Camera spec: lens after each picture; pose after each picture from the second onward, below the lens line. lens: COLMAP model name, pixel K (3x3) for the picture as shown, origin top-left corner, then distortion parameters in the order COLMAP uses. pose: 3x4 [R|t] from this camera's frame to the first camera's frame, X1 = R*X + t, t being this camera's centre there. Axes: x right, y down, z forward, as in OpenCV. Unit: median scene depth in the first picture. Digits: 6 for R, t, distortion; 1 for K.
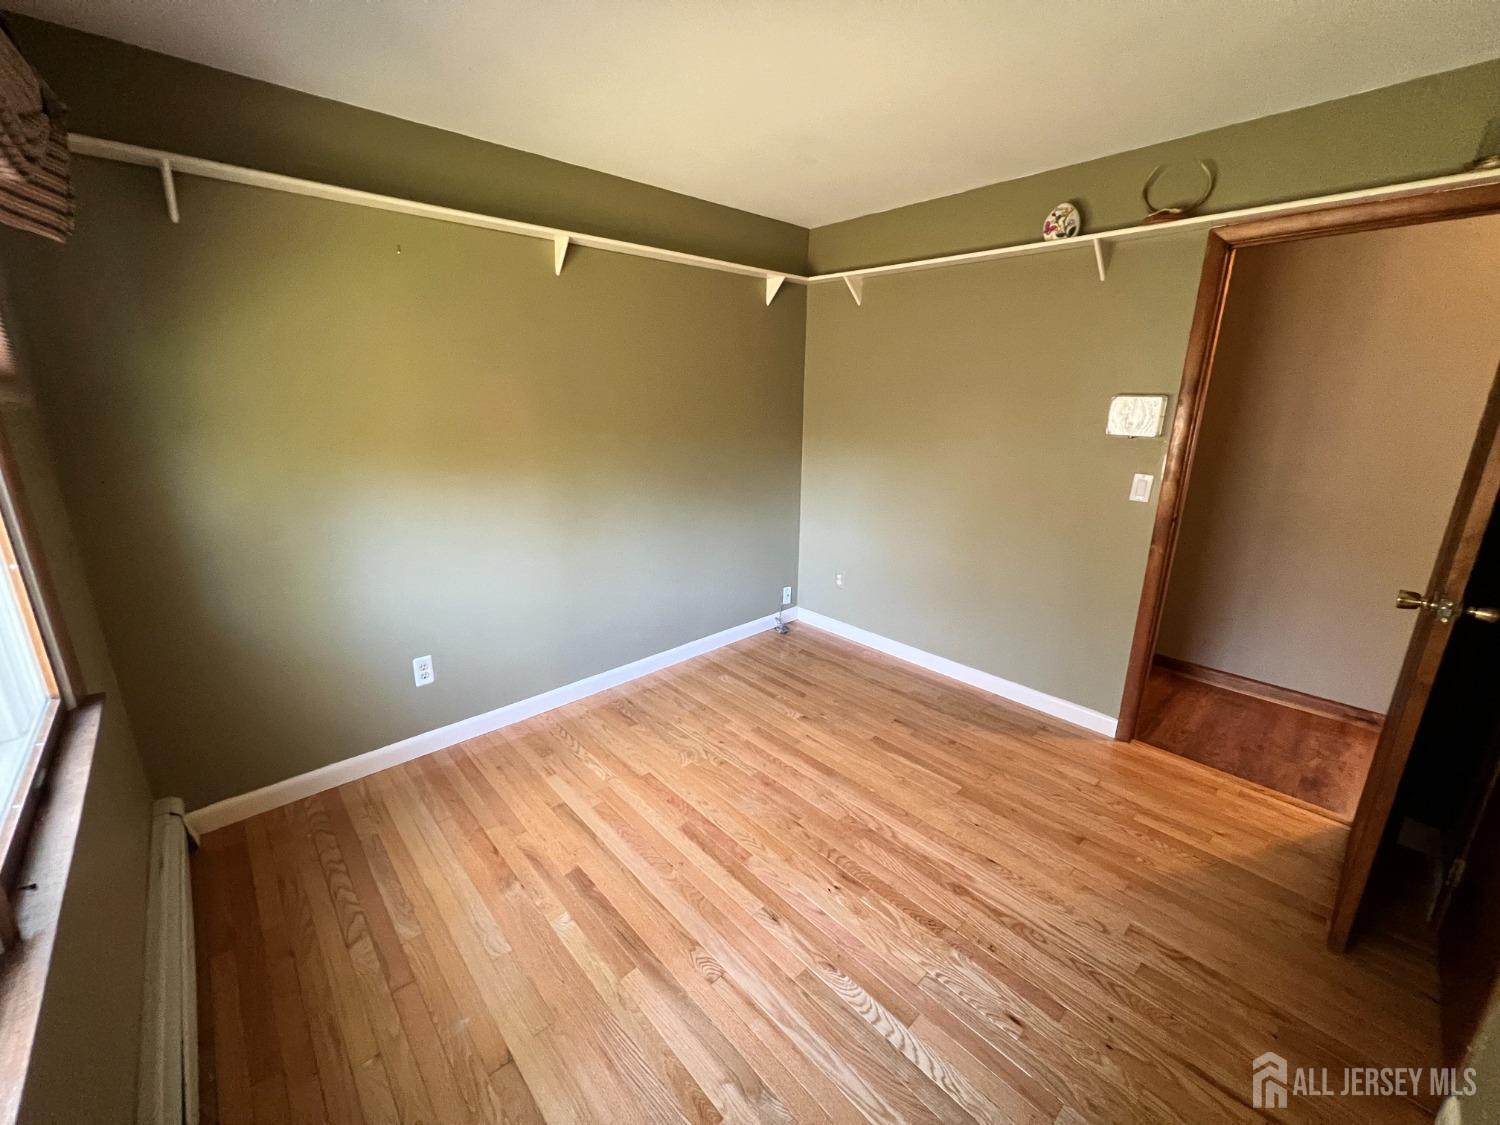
lens RADIAL K [[598.9, 0, 743.8], [0, 598.9, 560.5], [0, 0, 1]] dist [-0.002202, 0.000116]
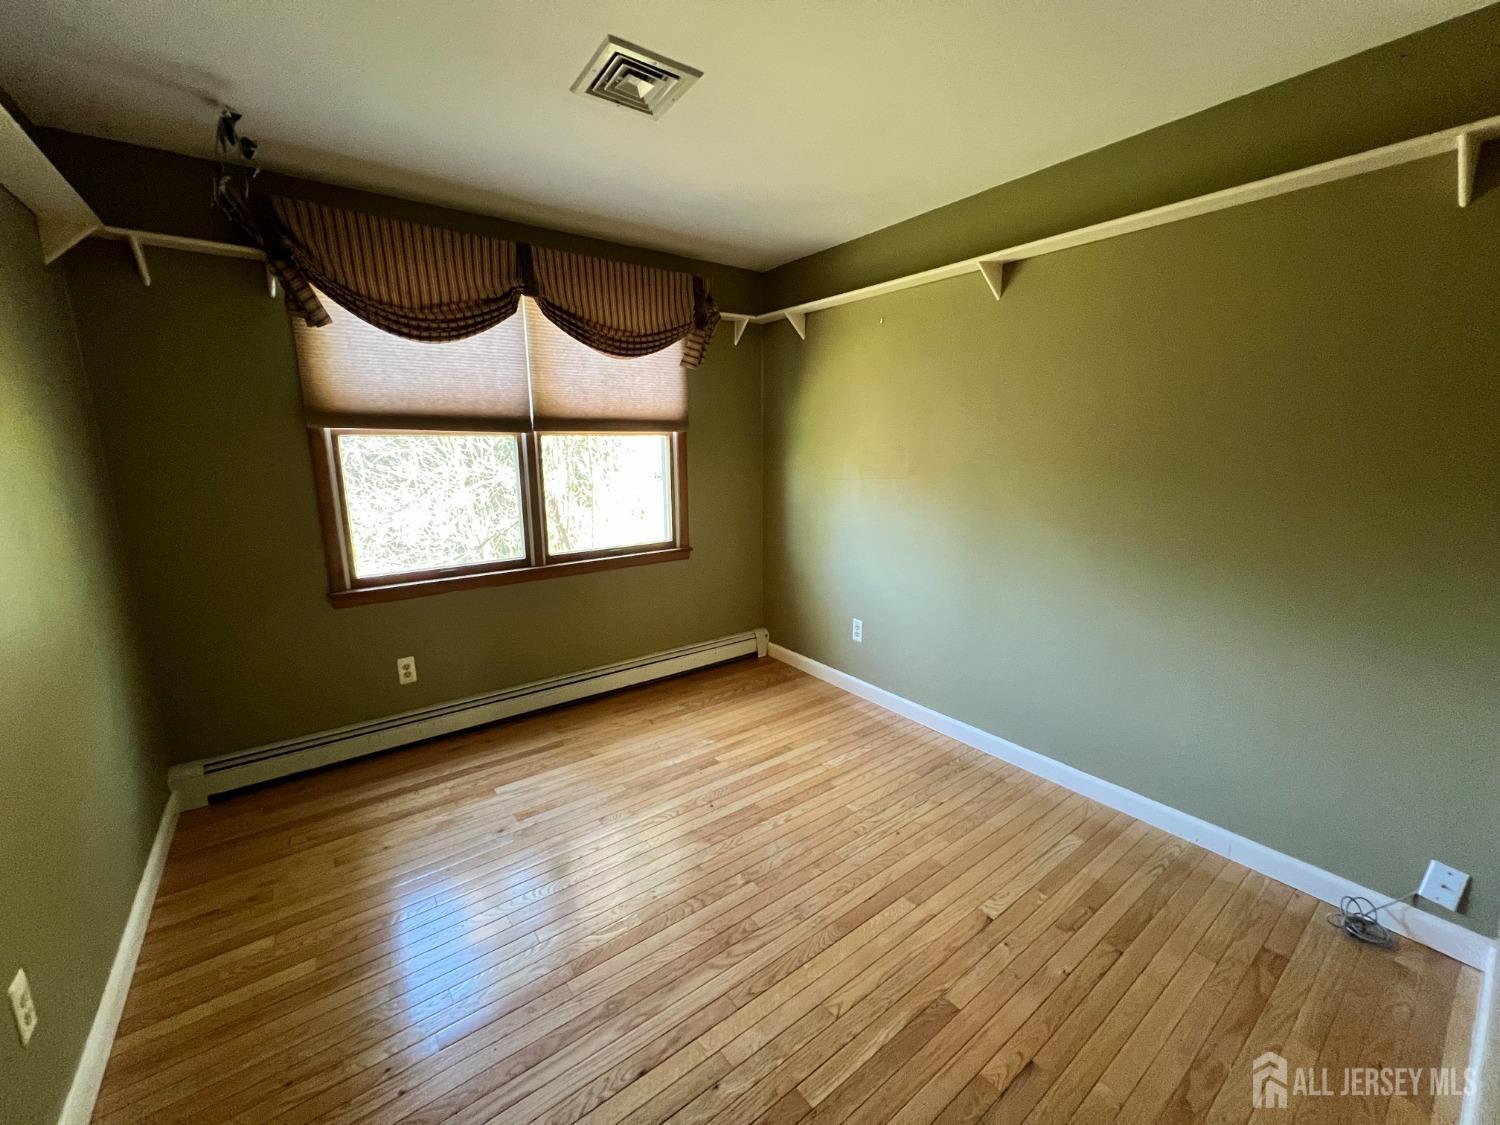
lens RADIAL K [[600.3, 0, 748.1], [0, 600.3, 562.4], [0, 0, 1]] dist [-0.002388, 0.000209]
pose [[-0.101266, 0.198132, -0.974930, 0.757155], [-0.260864, 0.940391, 0.218209, -0.184312], [0.960050, 0.276421, -0.043544, 0.776038]]
